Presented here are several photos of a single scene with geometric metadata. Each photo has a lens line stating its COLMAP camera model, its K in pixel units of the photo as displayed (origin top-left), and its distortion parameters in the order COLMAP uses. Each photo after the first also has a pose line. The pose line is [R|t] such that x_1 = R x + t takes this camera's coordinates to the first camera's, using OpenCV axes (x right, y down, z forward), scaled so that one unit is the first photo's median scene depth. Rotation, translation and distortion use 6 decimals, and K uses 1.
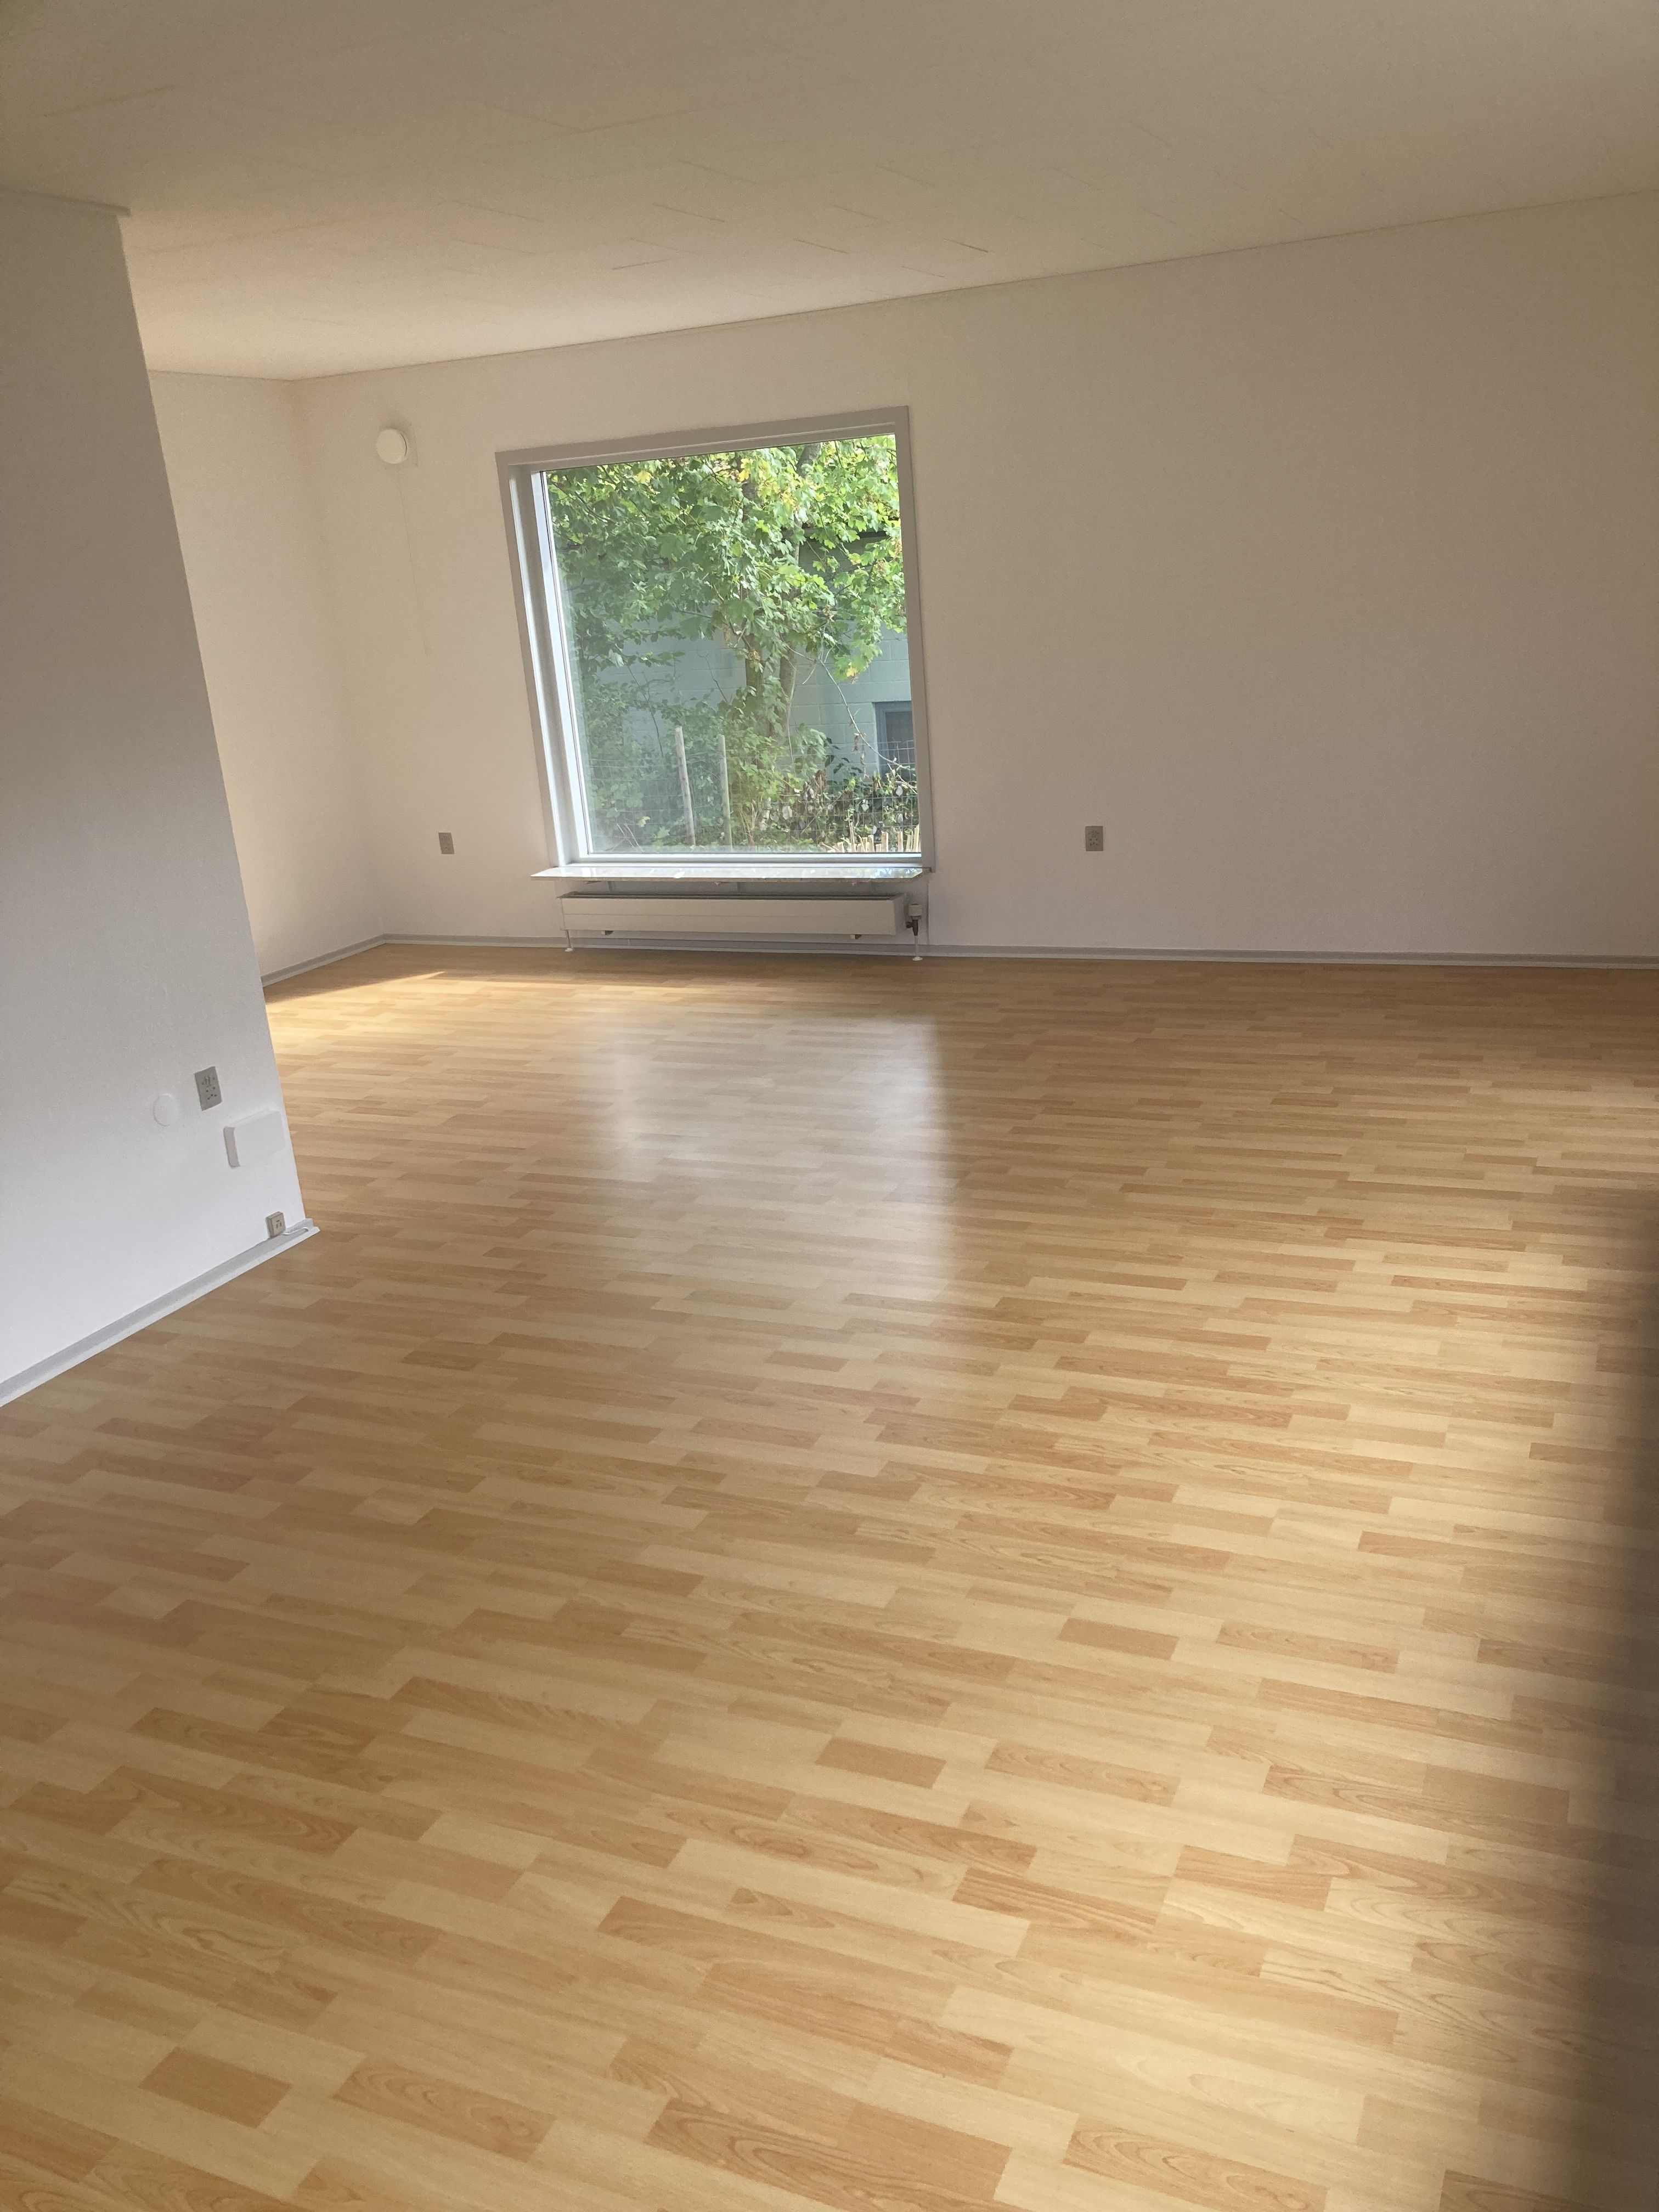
lens RADIAL K [[1804.7, 0, 829.8], [0, 1804.7, 1106.0], [0, 0, 1]] dist [0.012098, 0.001407]
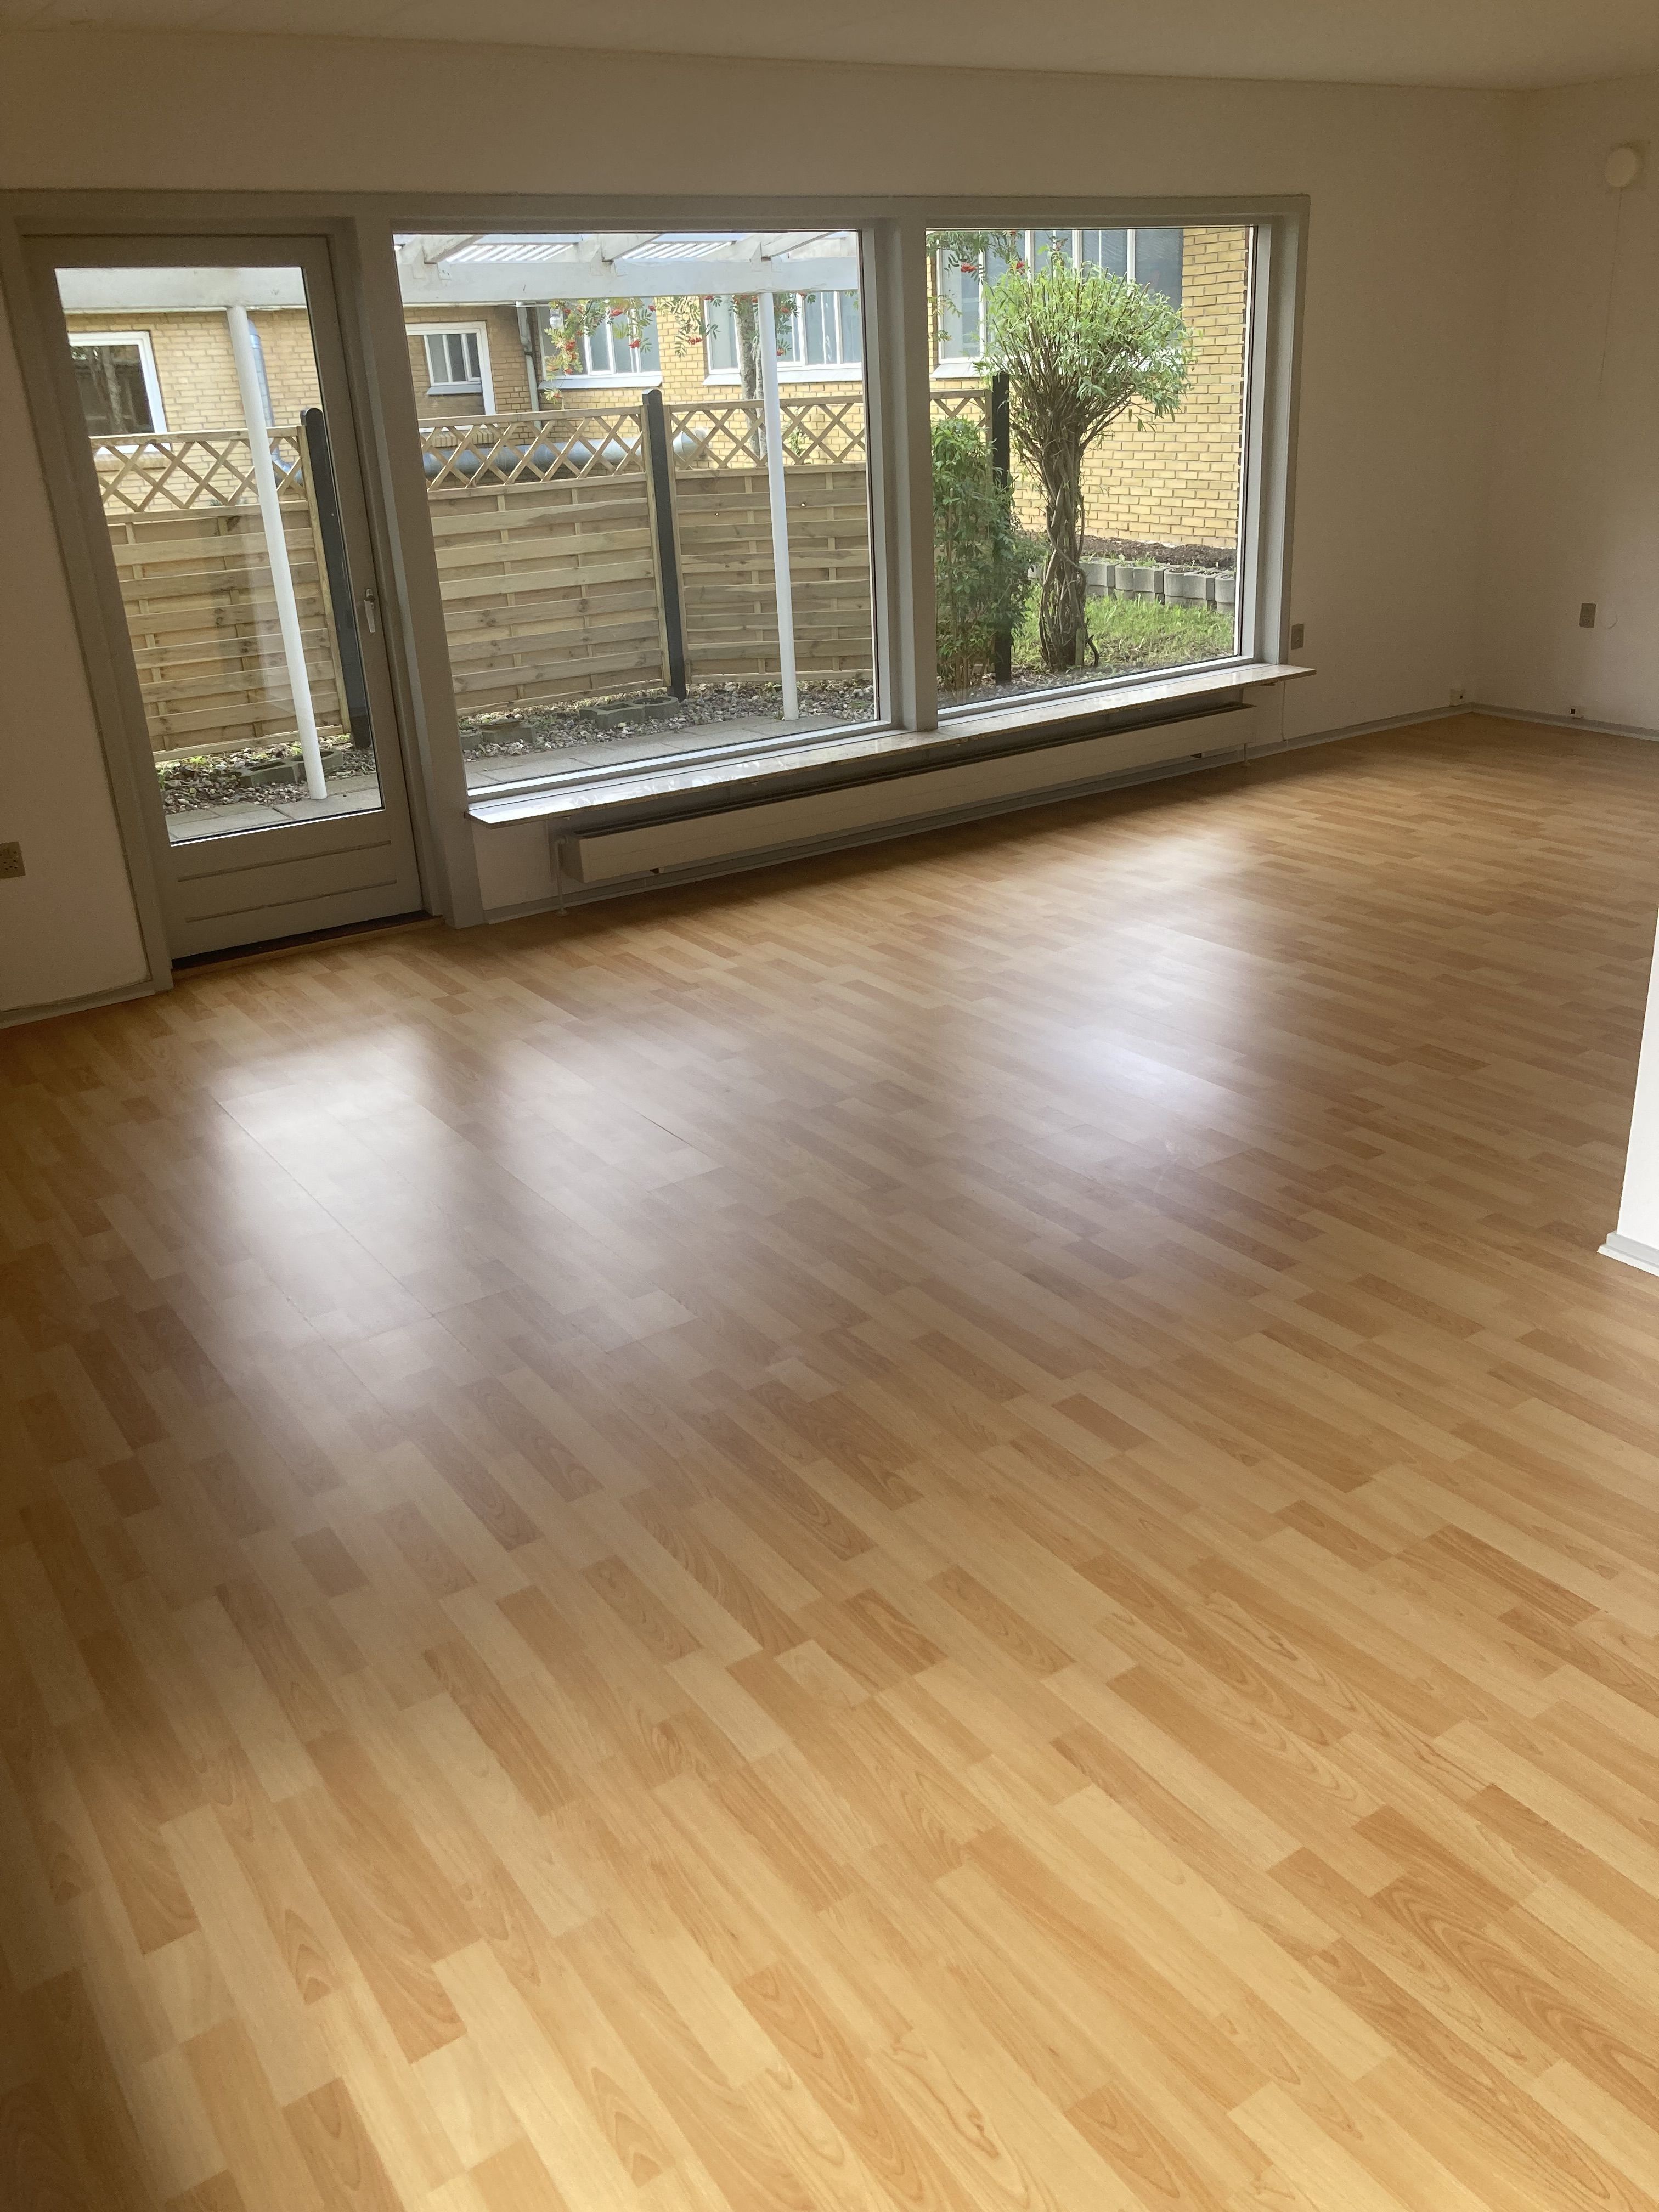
lens RADIAL K [[1804.7, 0, 830.9], [0, 1804.7, 1105.9], [0, 0, 1]] dist [0.012098, 0.001407]
pose [[-0.839692, -0.098504, 0.534055, -0.506077], [0.265096, 0.783934, 0.561401, -0.579145], [-0.473964, 0.612979, -0.632150, 1.955025]]
